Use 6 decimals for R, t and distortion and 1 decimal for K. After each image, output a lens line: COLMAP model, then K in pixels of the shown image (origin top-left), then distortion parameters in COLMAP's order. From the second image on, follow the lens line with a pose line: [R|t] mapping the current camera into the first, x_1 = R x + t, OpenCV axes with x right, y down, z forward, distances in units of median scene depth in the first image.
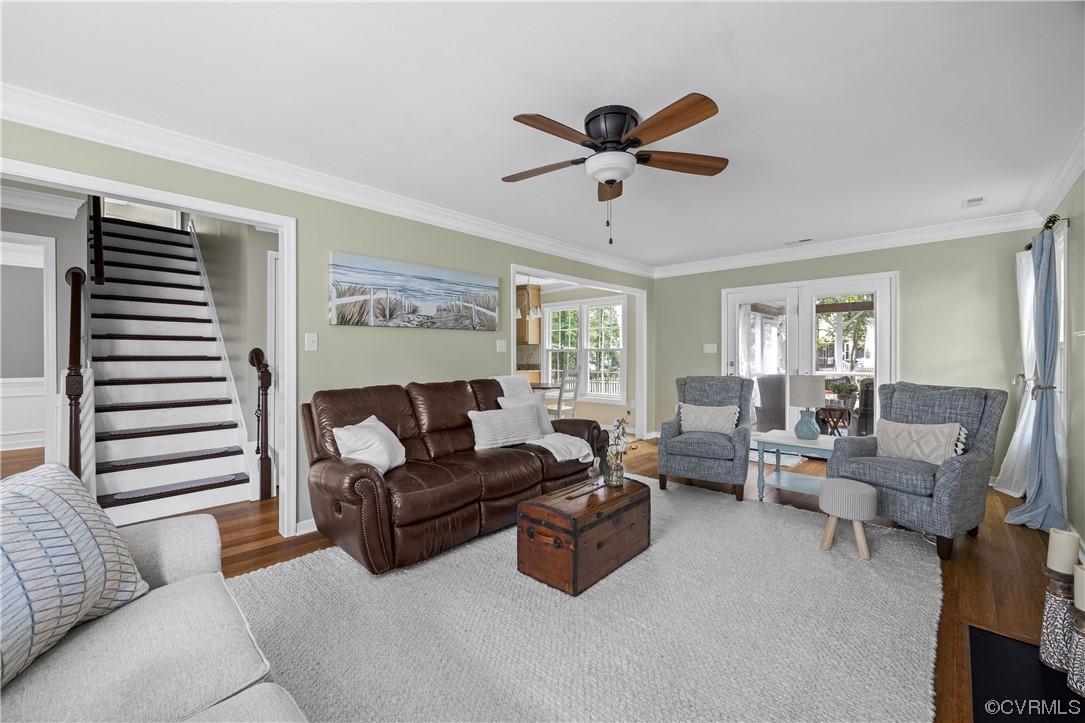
lens RADIAL K [[447.4, 0, 543.3], [0, 447.4, 357.5], [0, 0, 1]] dist [-0.001697, -0.000189]
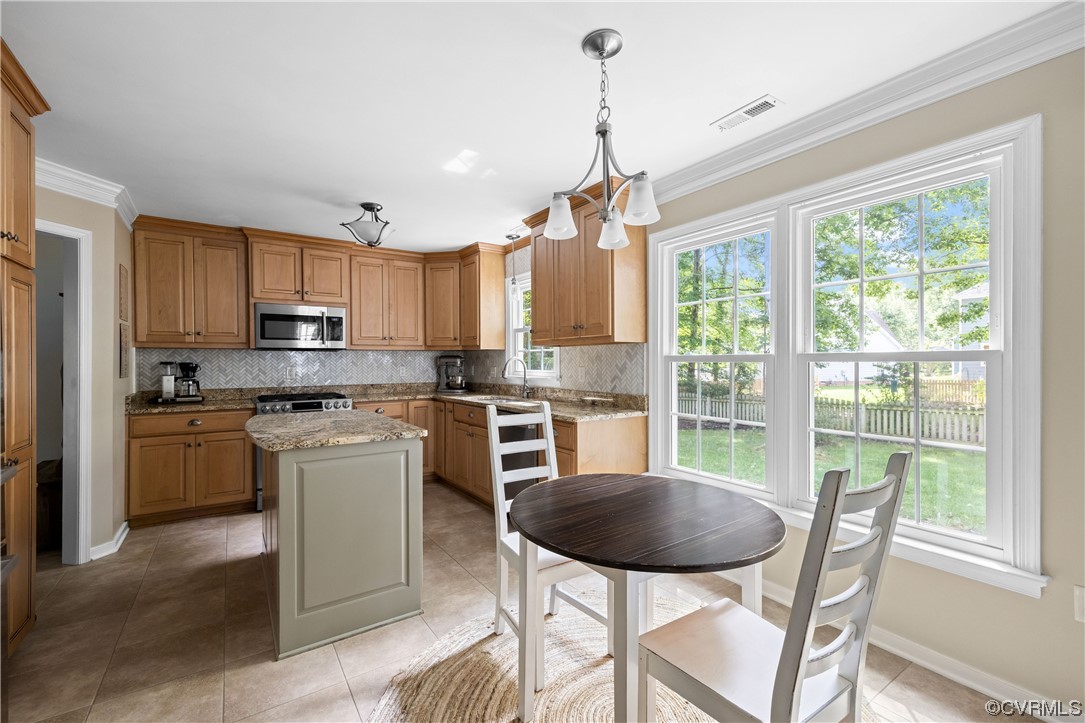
lens RADIAL K [[447.4, 0, 541.6], [0, 447.4, 366.9], [0, 0, 1]] dist [-0.001697, -0.000189]
pose [[0.975017, -0.003516, -0.222102, -0.009848], [0.004937, 0.999971, 0.005846, -0.011951], [0.222075, -0.006797, 0.975006, 0.614901]]
